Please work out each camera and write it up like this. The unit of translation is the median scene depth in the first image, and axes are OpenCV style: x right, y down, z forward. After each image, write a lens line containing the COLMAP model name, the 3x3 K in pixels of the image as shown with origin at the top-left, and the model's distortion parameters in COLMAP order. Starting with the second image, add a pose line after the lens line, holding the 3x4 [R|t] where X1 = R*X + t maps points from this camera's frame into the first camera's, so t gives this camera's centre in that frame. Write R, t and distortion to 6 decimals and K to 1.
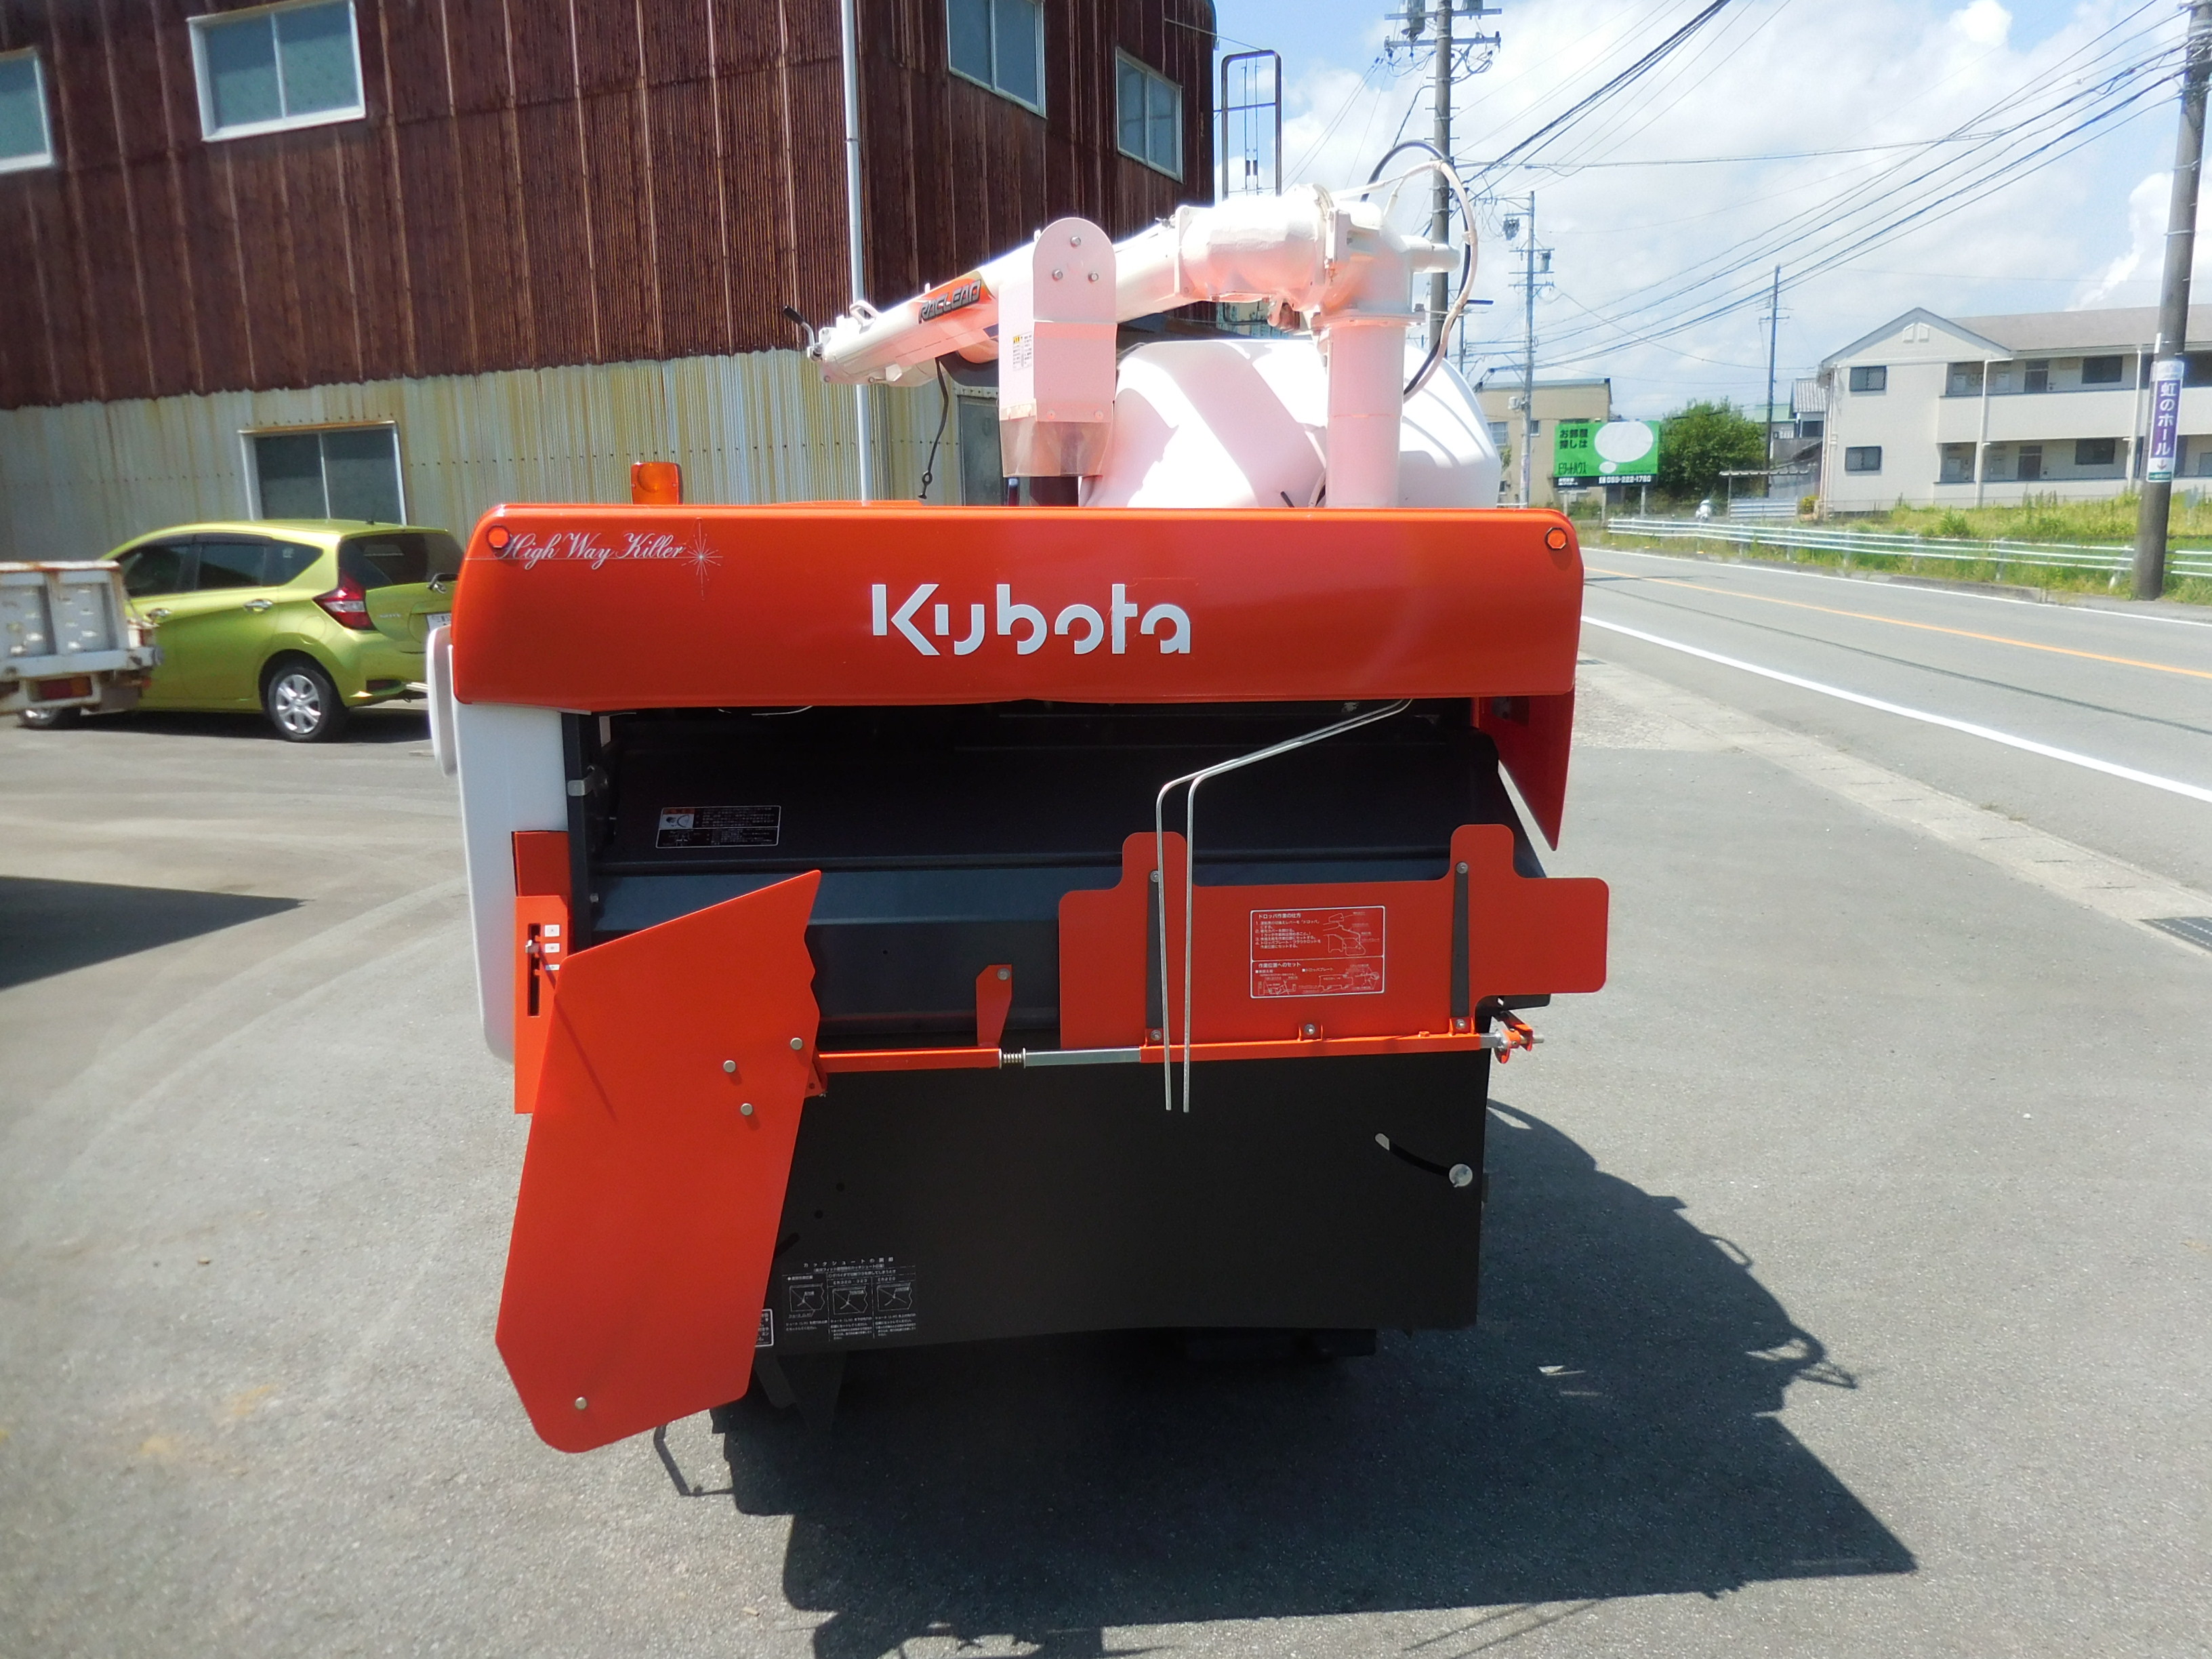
lens RADIAL K [[1685.1, 0, 1101.6], [0, 1685.1, 831.0], [0, 0, 1]] dist [-0.005633, 0.003973]
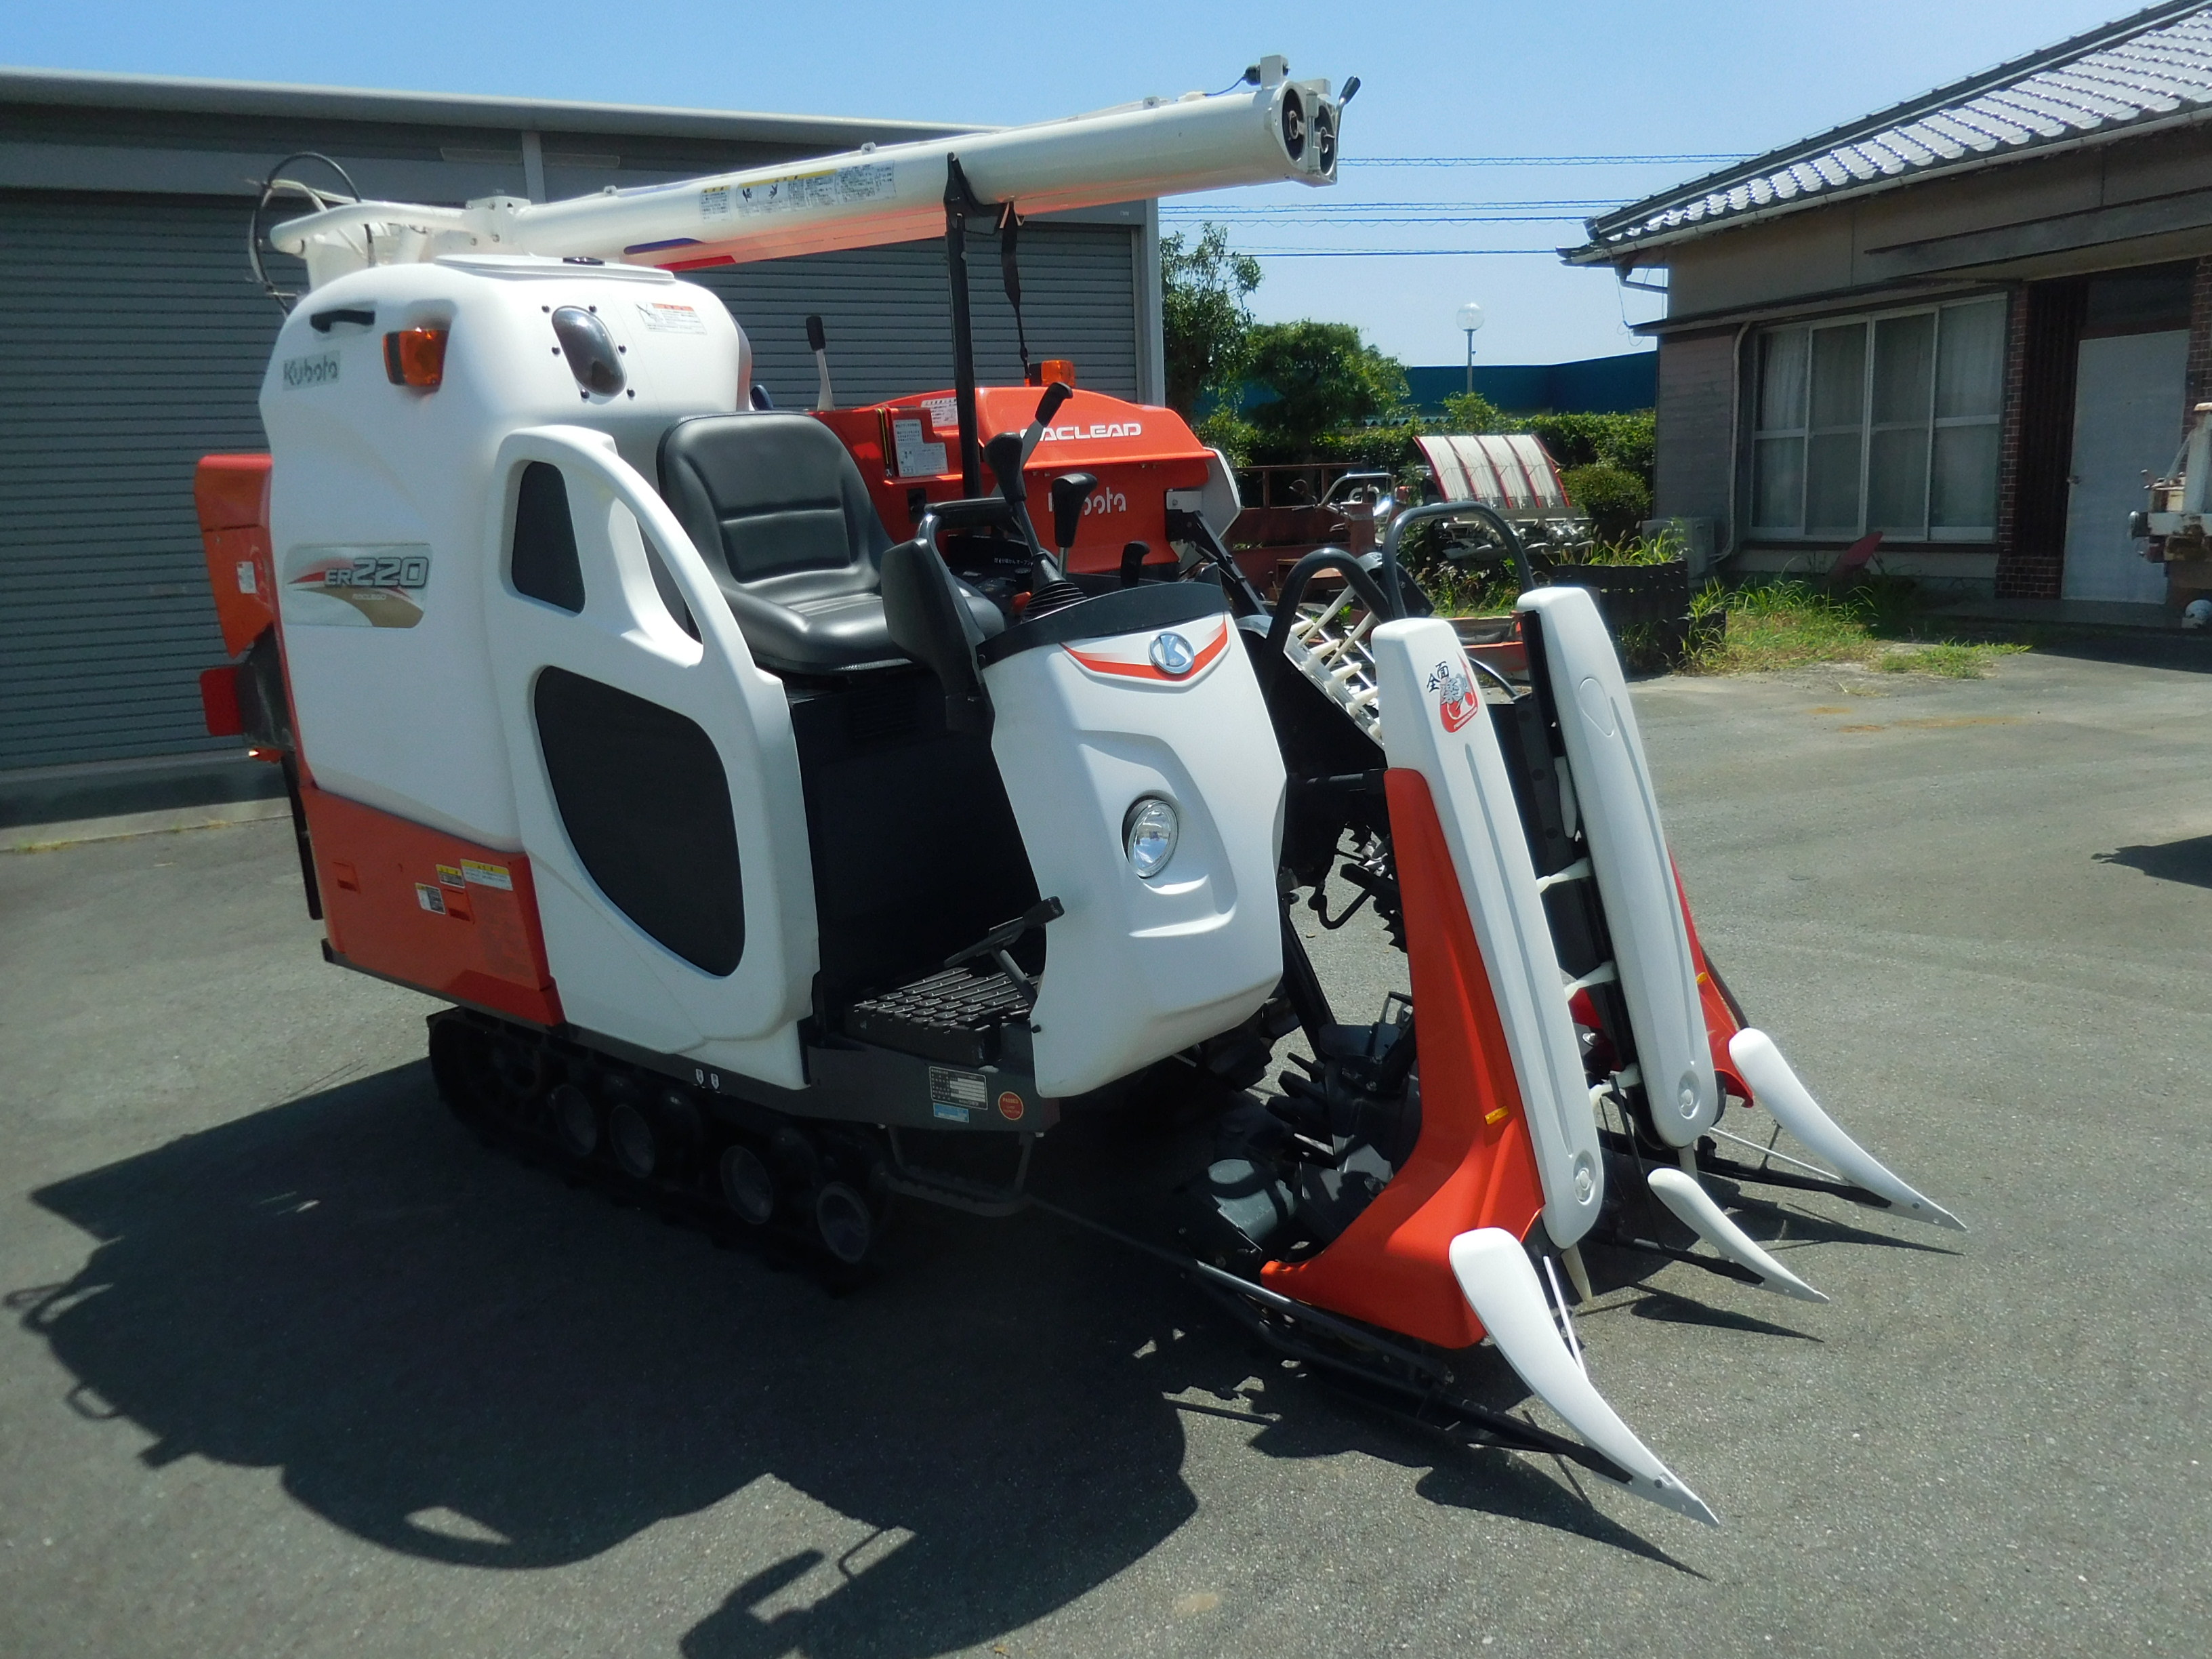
lens RADIAL K [[1685.2, 0, 1102.9], [0, 1685.2, 838.8], [0, 0, 1]] dist [-0.003004, 0.004104]
pose [[-0.726602, 0.198247, -0.657835, 0.471240], [-0.063603, 0.933946, 0.351709, -0.285102], [0.684108, 0.297393, -0.665998, 1.678258]]
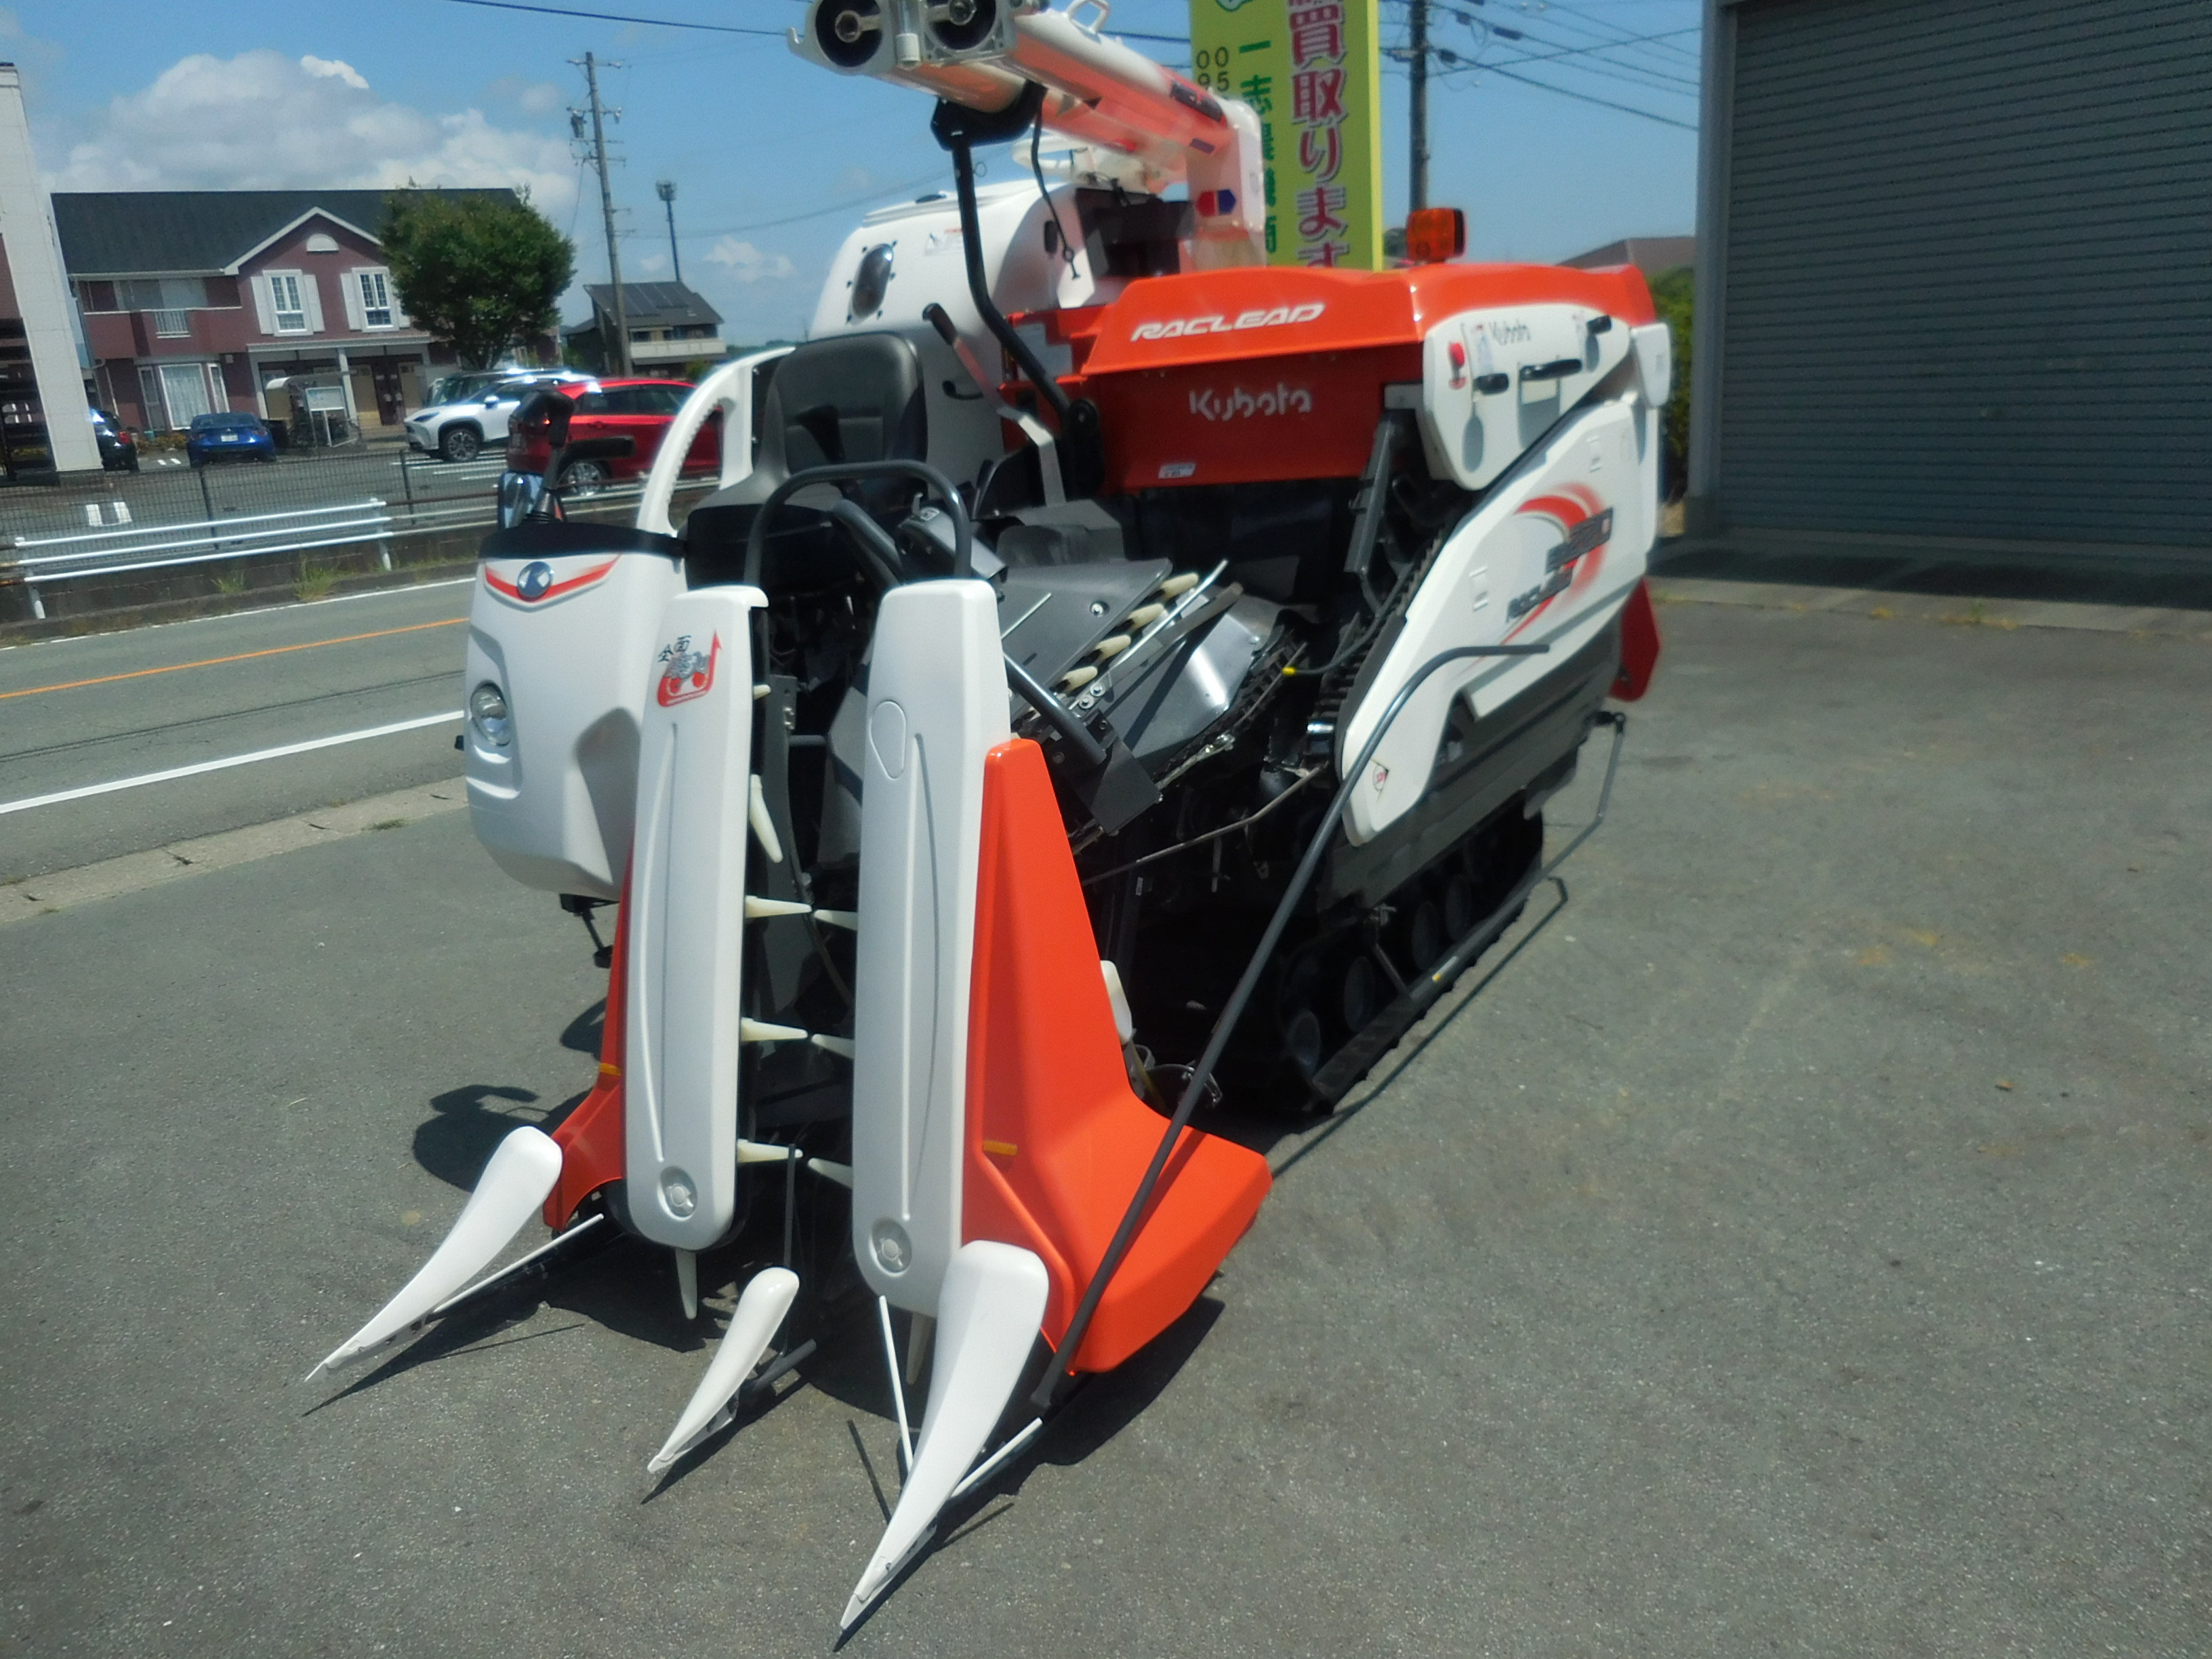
lens RADIAL K [[1685.2, 0, 1102.9], [0, 1685.2, 838.8], [0, 0, 1]] dist [-0.003004, 0.004104]
pose [[-0.784718, -0.088936, 0.613440, -0.643563], [0.205600, 0.896281, 0.392948, -0.276064], [-0.584762, 0.434477, -0.685043, 1.690750]]
